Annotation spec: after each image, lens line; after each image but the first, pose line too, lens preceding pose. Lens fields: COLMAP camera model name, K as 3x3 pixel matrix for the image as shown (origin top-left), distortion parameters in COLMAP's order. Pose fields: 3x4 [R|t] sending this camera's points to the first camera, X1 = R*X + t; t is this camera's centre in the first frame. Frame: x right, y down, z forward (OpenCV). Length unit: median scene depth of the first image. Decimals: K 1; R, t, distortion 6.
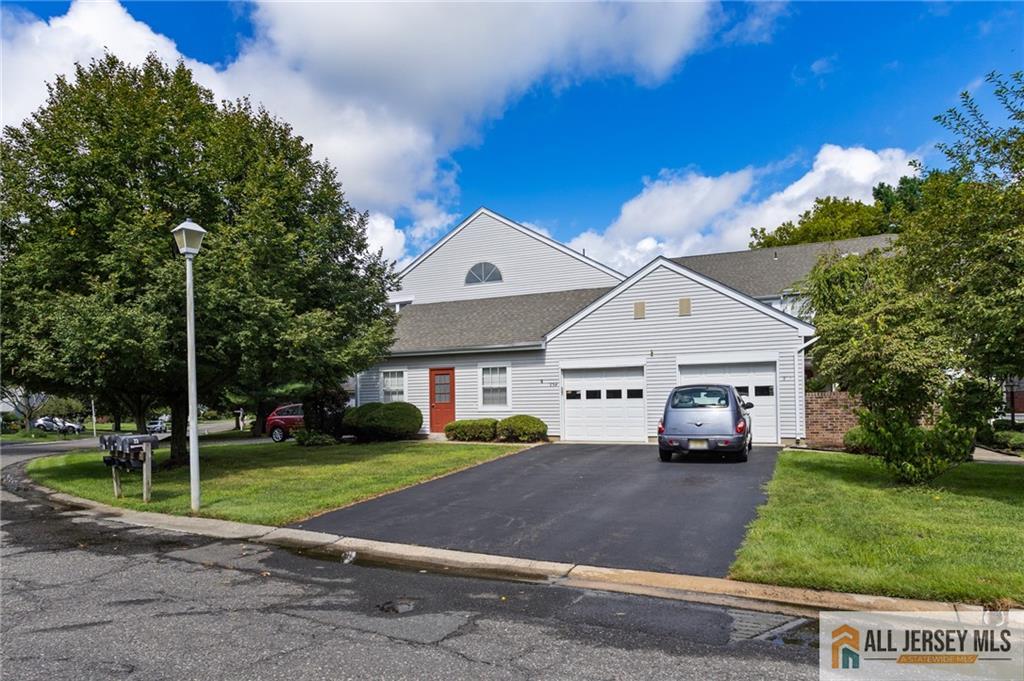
lens RADIAL K [[668.1, 0, 512.5], [0, 668.1, 392.0], [0, 0, 1]] dist [-0.004260, -0.001570]
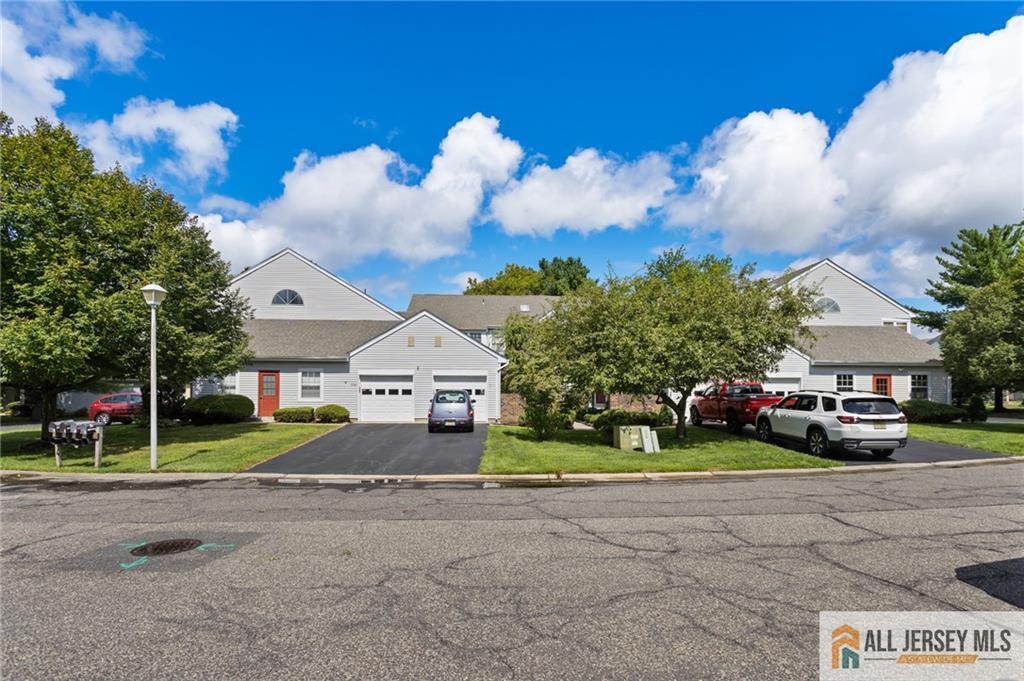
lens RADIAL K [[495.4, 0, 518.4], [0, 495.4, 307.3], [0, 0, 1]] dist [-0.000445, 0.000083]
pose [[0.896952, 0.087772, 0.433328, -0.134611], [-0.021663, 0.987644, -0.155210, -0.023059], [-0.441597, 0.129829, 0.887770, -0.275338]]
